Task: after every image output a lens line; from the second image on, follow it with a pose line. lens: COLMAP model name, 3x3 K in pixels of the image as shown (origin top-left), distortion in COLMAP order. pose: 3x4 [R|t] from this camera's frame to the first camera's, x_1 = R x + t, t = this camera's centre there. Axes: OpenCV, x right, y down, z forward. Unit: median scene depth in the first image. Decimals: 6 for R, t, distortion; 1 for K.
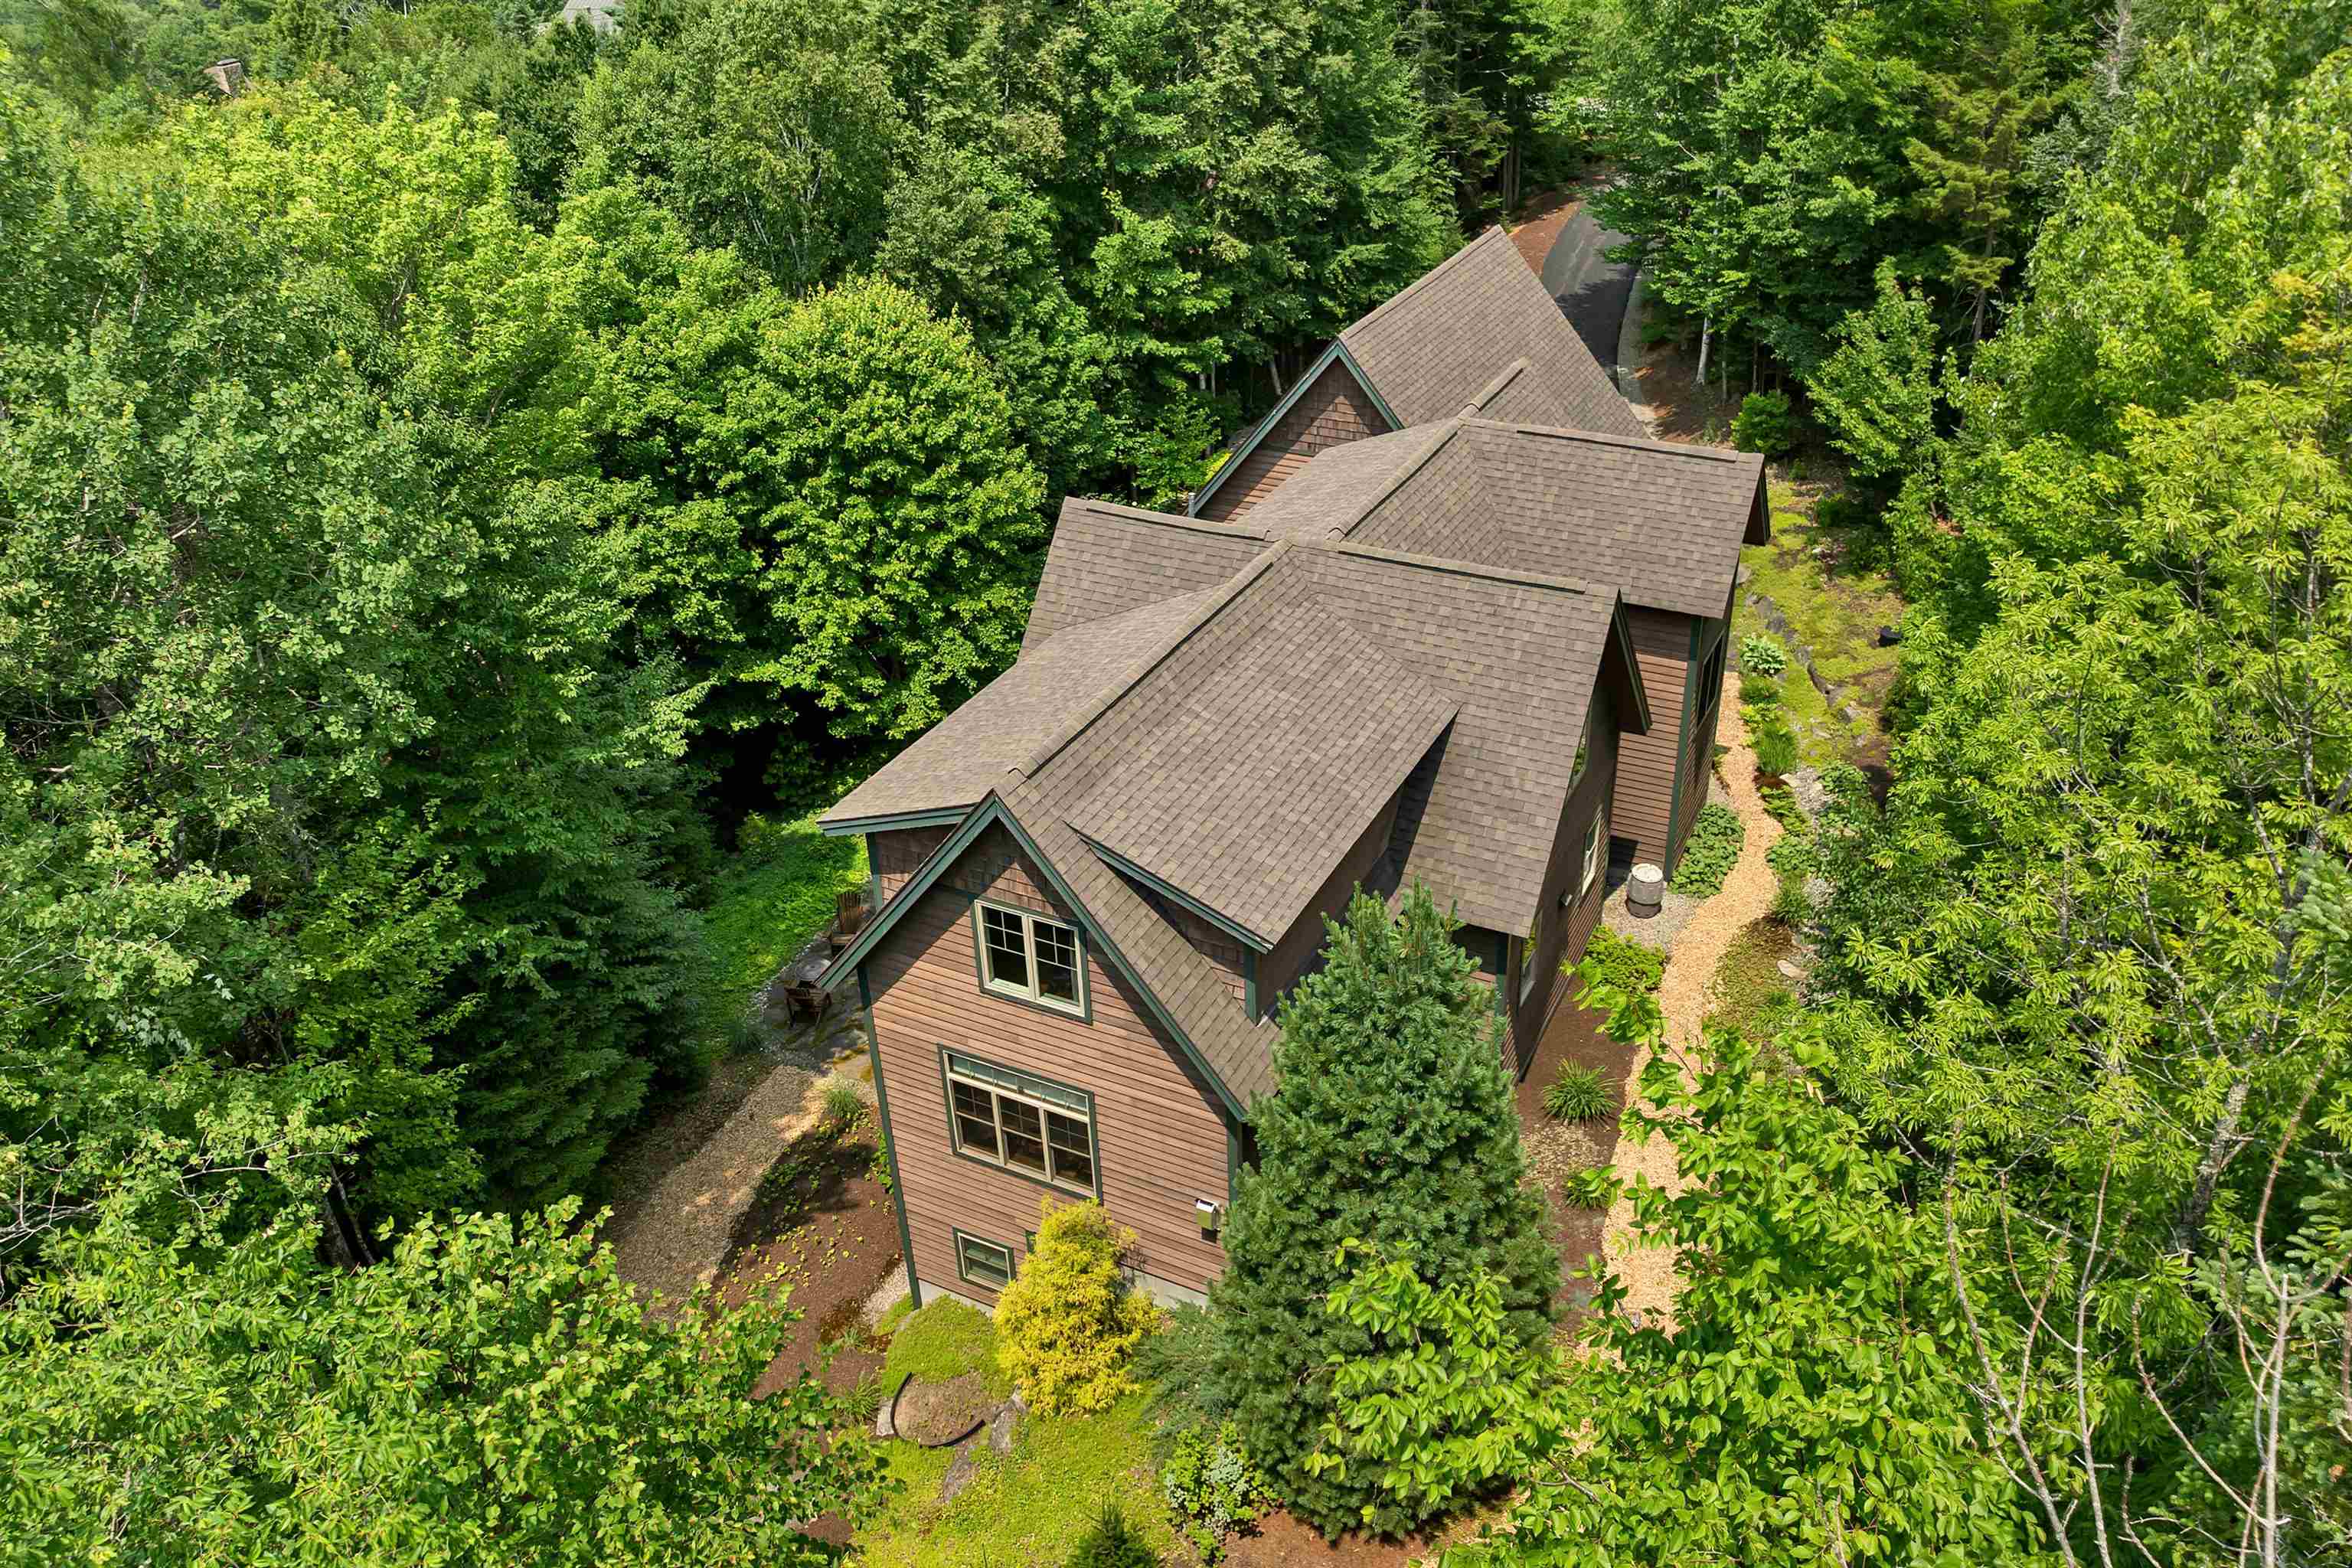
lens RADIAL K [[1678.4, 0, 1262.8], [0, 1678.4, 765.8], [0, 0, 1]] dist [0.014010, -0.004071]
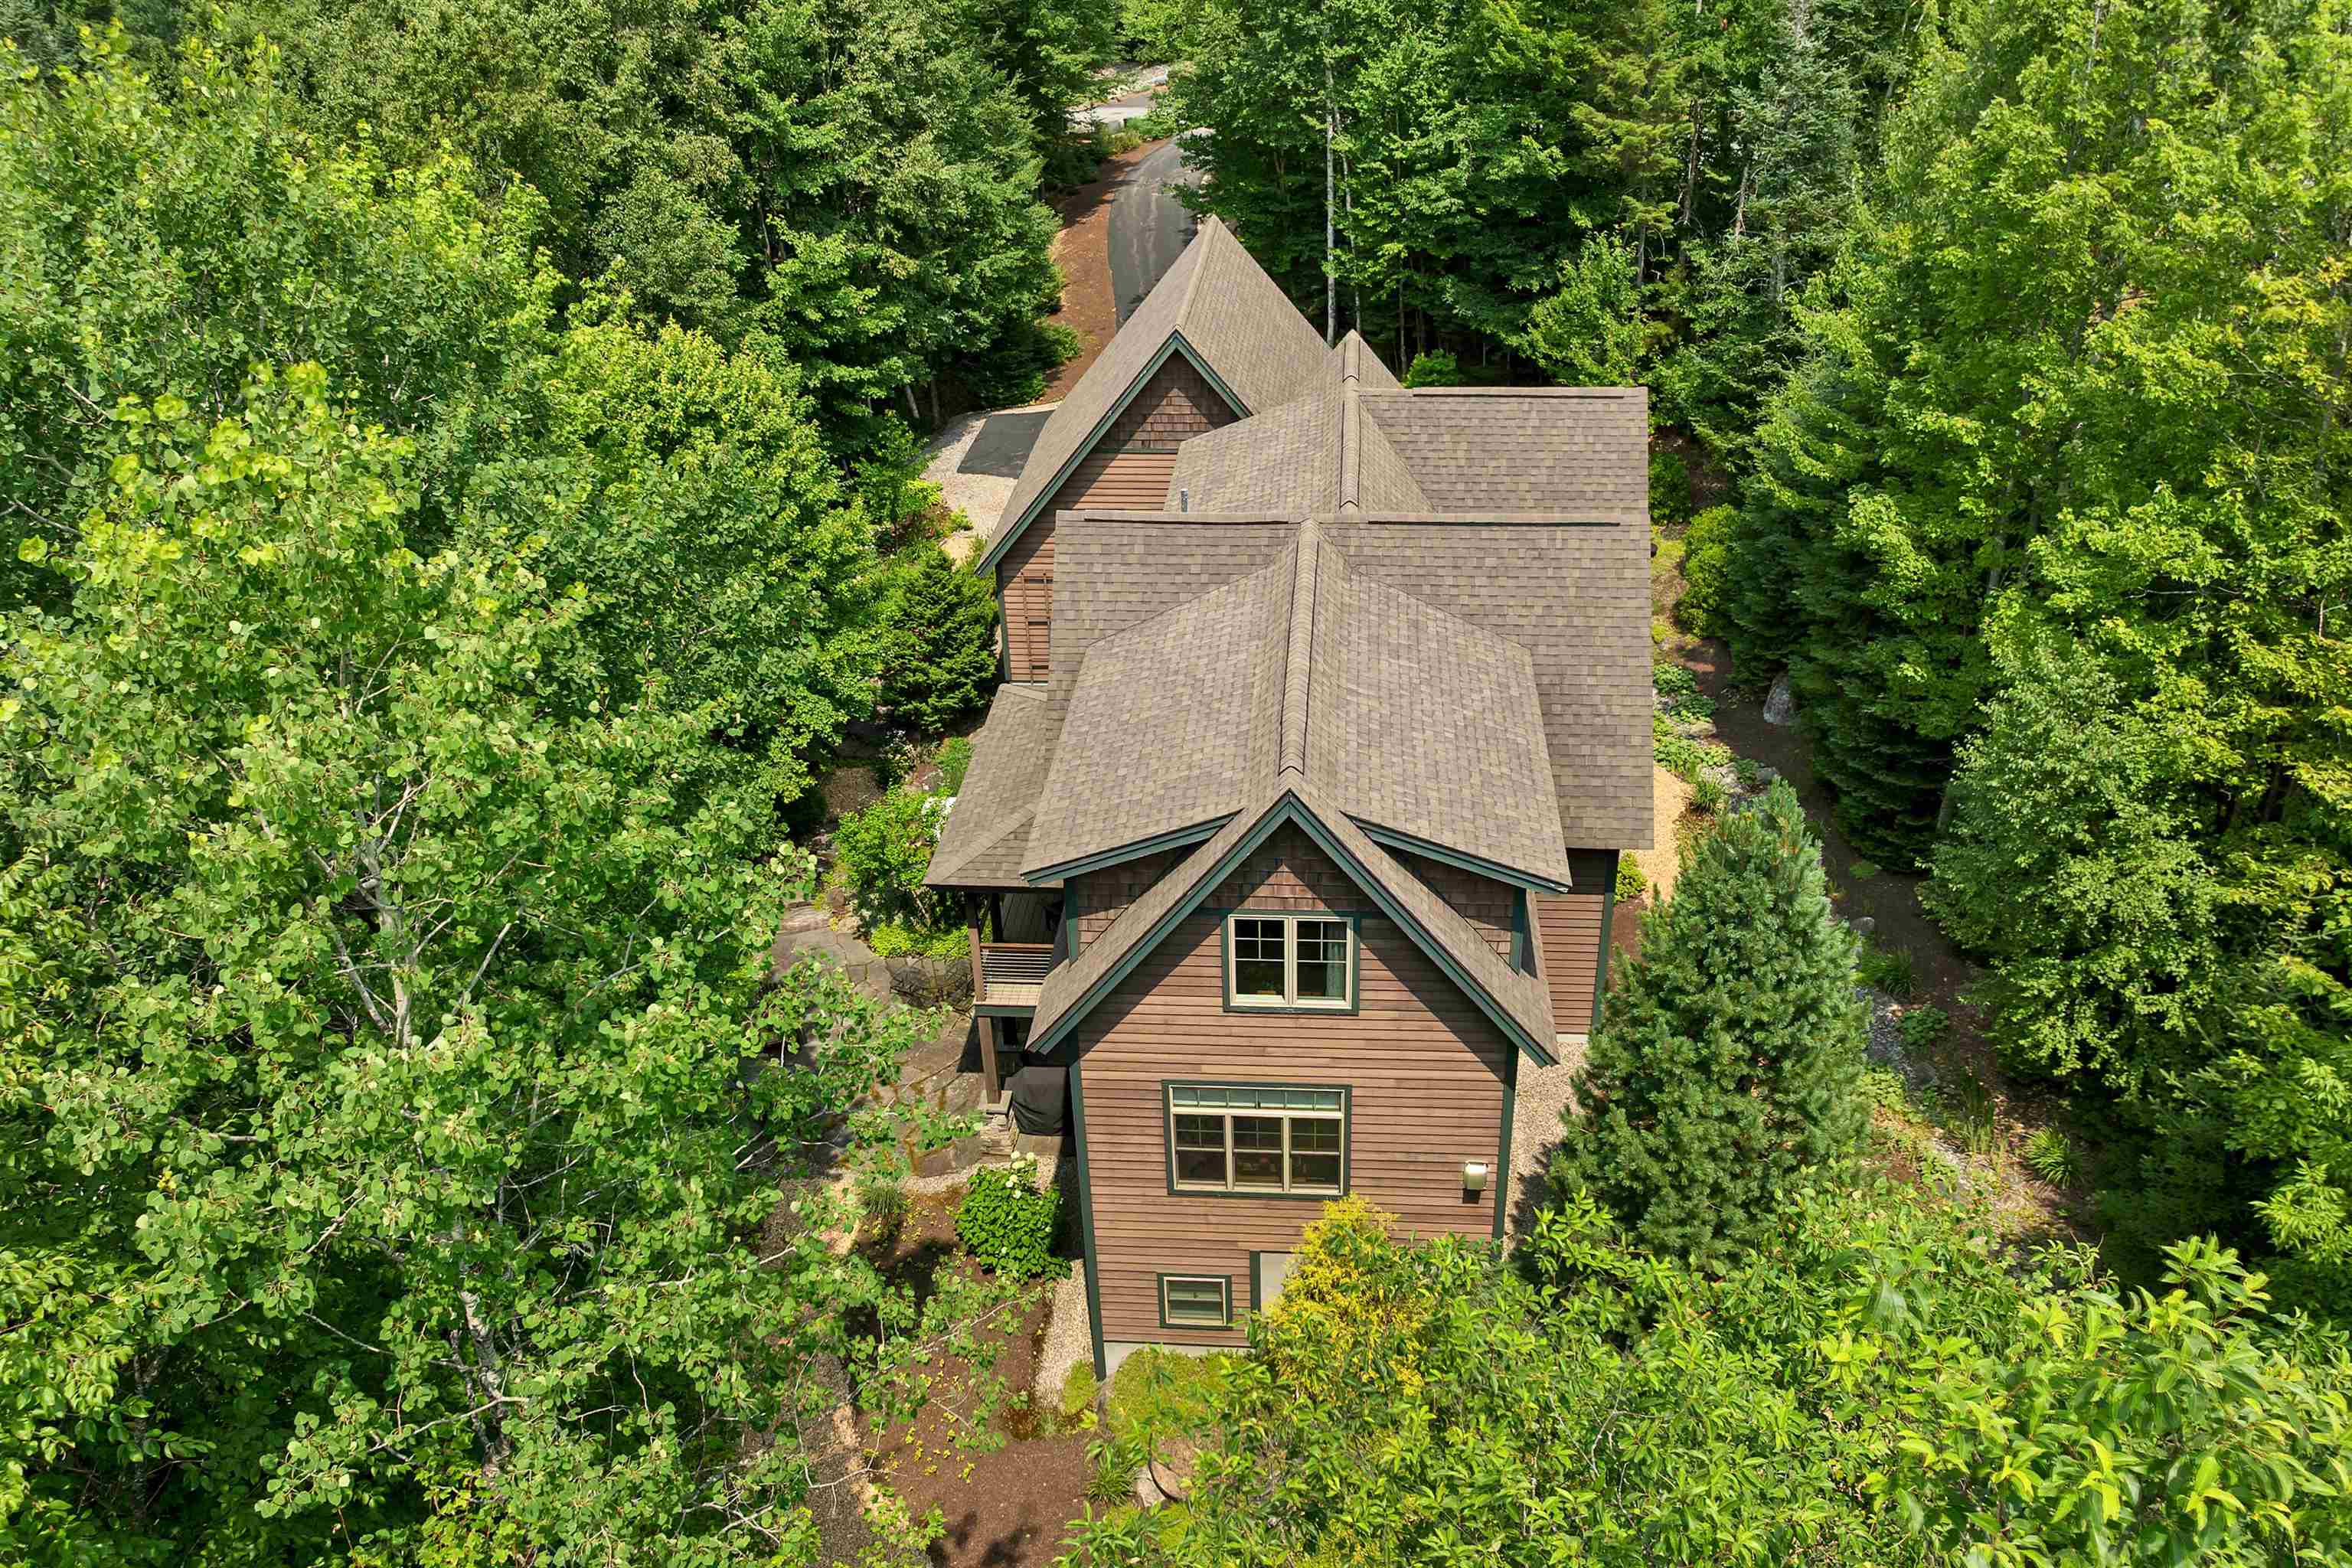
lens RADIAL K [[1678.4, 0, 1194.3], [0, 1678.4, 784.4], [0, 0, 1]] dist [0.014010, -0.004071]
pose [[0.932300, -0.185191, 0.310679, -0.301186], [0.185723, 0.982199, 0.028149, -0.015328], [-0.310362, 0.031457, 0.950098, 0.058172]]
